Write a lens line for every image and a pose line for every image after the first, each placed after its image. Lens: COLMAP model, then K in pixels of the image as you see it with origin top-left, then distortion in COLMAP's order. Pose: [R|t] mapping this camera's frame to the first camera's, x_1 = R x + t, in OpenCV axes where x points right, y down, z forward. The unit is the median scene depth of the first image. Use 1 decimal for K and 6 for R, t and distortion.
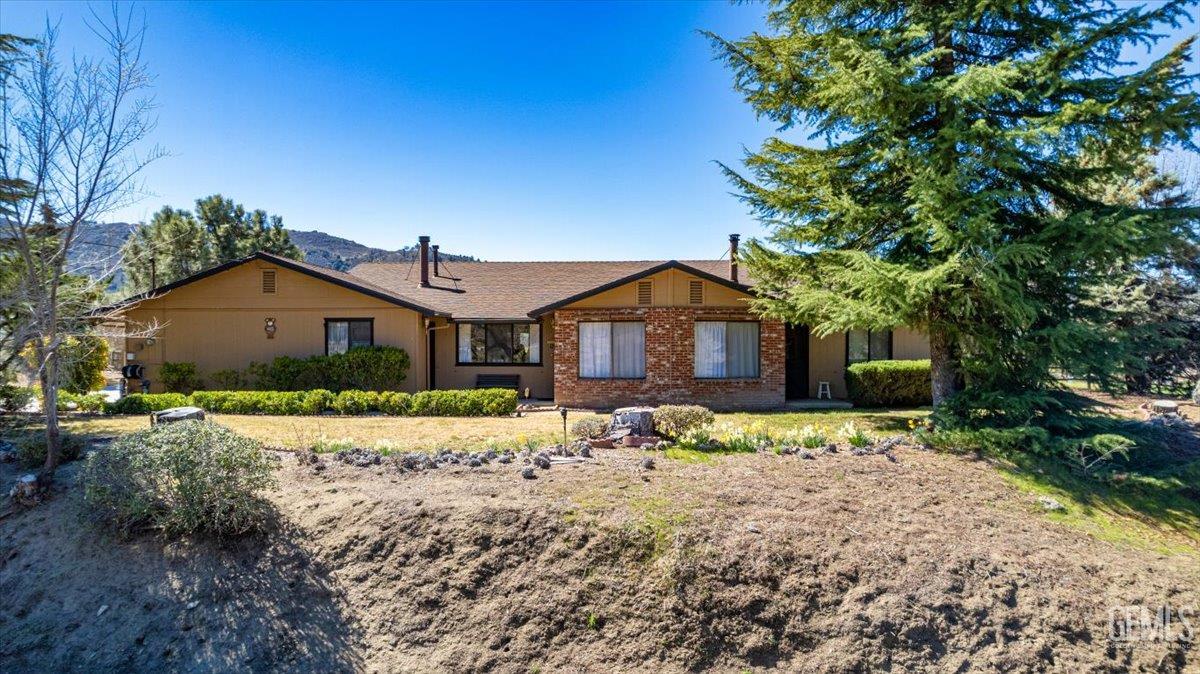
lens RADIAL K [[776.5, 0, 601.1], [0, 776.5, 342.6], [0, 0, 1]] dist [-0.030229, 0.019559]
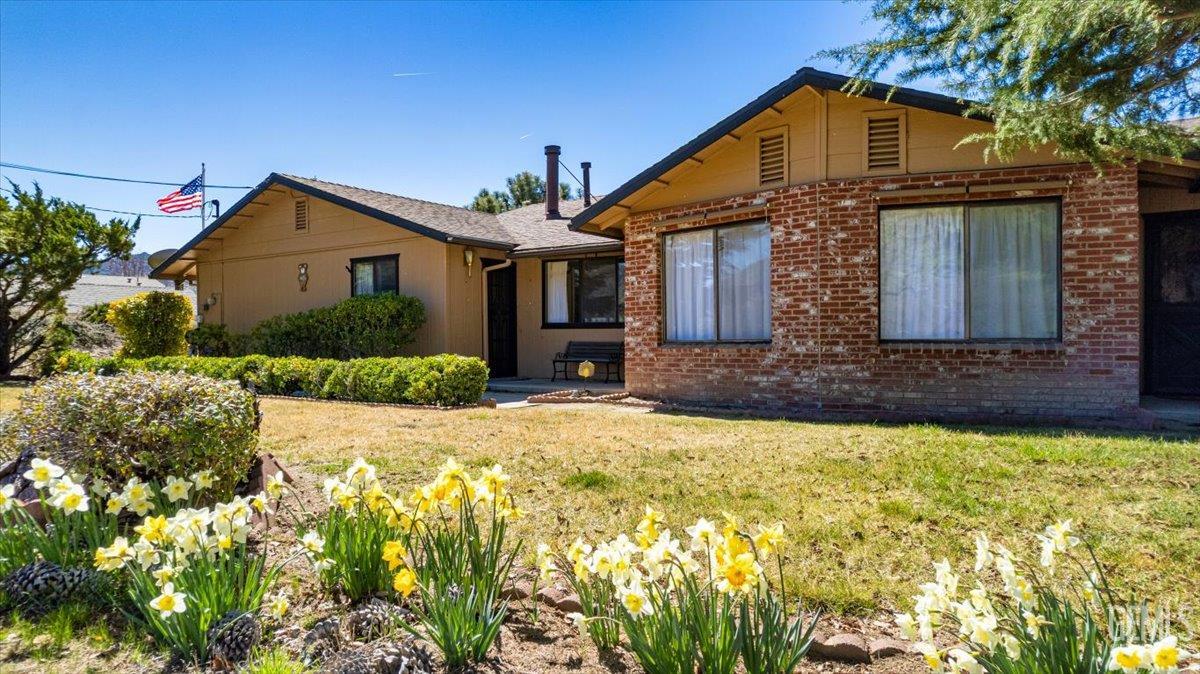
lens RADIAL K [[776.5, 0, 598.7], [0, 776.5, 335.8], [0, 0, 1]] dist [-0.030229, 0.019559]
pose [[0.849396, -0.005834, -0.527723, 0.211407], [0.003252, 0.999978, -0.005820, 0.044345], [0.527746, 0.003227, 0.849396, 0.538411]]
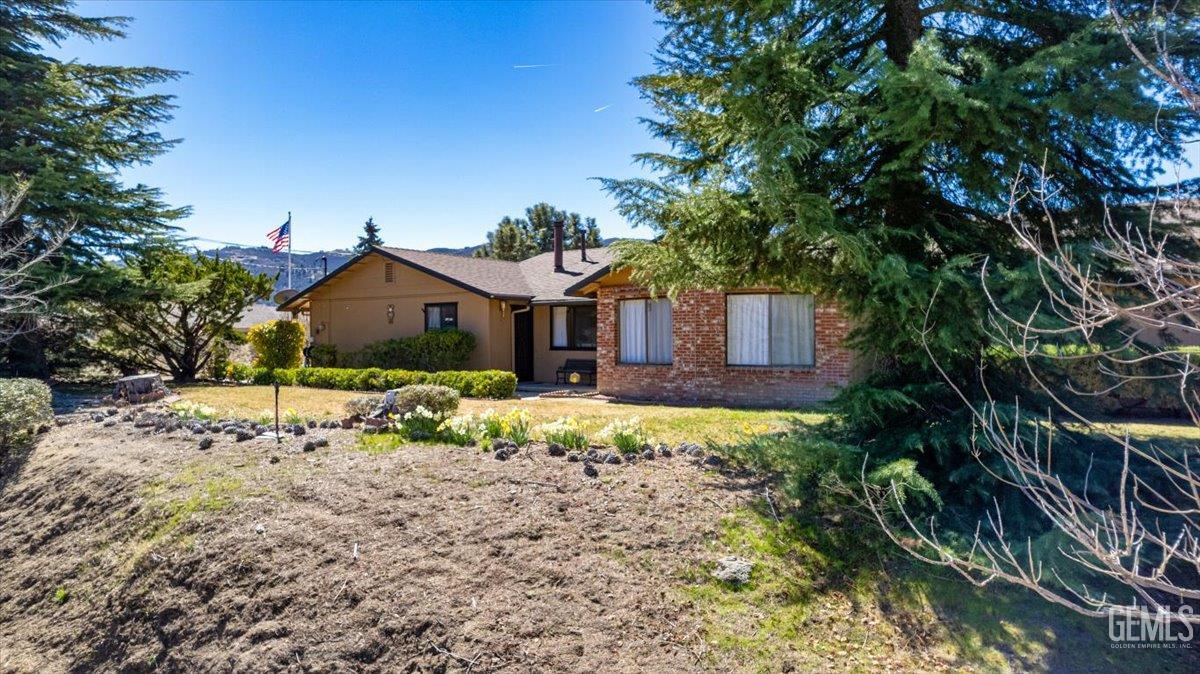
lens RADIAL K [[776.5, 0, 601.9], [0, 776.5, 337.2], [0, 0, 1]] dist [-0.030229, 0.019559]
pose [[0.839355, -0.001700, -0.543580, 0.444970], [-0.000944, 0.999989, -0.004585, 0.020204], [0.543582, 0.004362, 0.839345, 0.241386]]
